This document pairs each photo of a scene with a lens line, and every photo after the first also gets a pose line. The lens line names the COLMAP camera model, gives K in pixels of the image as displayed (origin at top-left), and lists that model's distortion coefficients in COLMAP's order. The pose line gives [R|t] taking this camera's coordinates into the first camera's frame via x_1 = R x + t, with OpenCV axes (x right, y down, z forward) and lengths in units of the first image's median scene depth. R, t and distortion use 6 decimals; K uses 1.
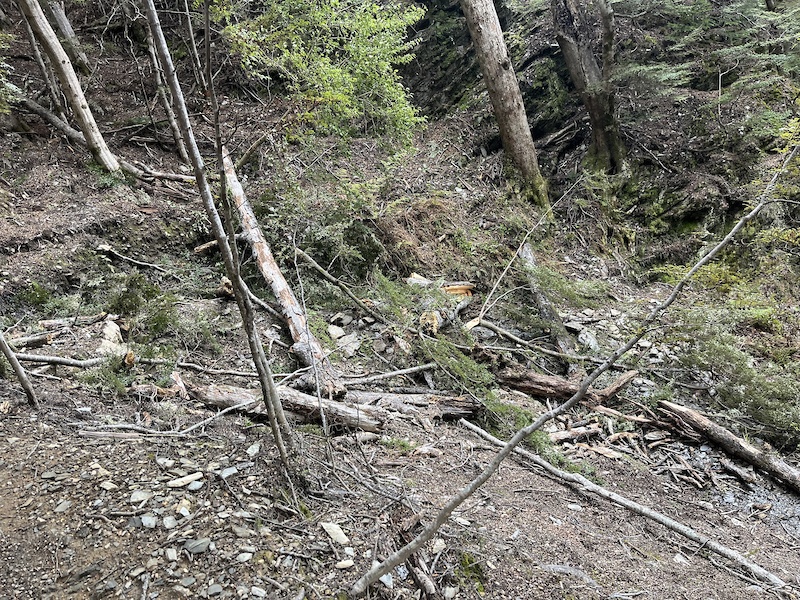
lens RADIAL K [[615.7, 0, 400.5], [0, 615.7, 301.6], [0, 0, 1]] dist [0.029632, -0.003844]
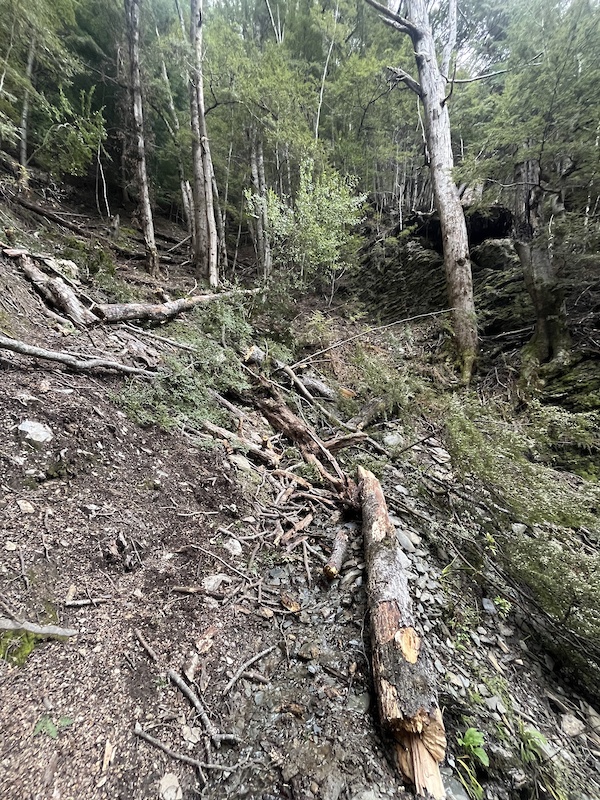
lens RADIAL K [[322.1, 0, 303.1], [0, 322.1, 398.2], [0, 0, 1]] dist [-0.000443, -0.000005]
pose [[0.721728, 0.247773, -0.646311, 0.441564], [-0.468442, 0.862258, -0.192544, 0.145245], [0.509579, 0.441723, 0.738383, 0.469975]]
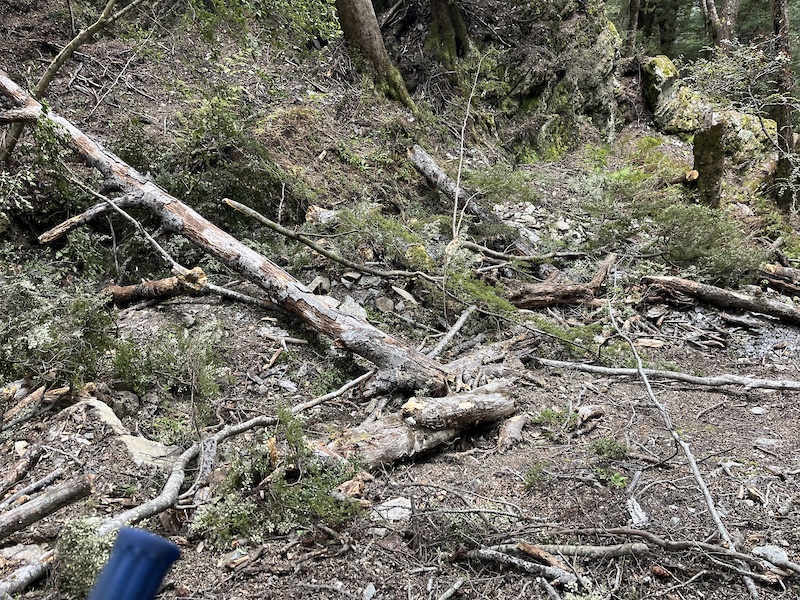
lens RADIAL K [[615.7, 0, 400.5], [0, 615.7, 300.2], [0, 0, 1]] dist [0.029632, -0.003844]
pose [[0.842975, -0.279353, 0.459734, -0.271438], [0.214937, 0.958322, 0.188204, -0.053260], [-0.493149, -0.059837, 0.867885, 0.246465]]
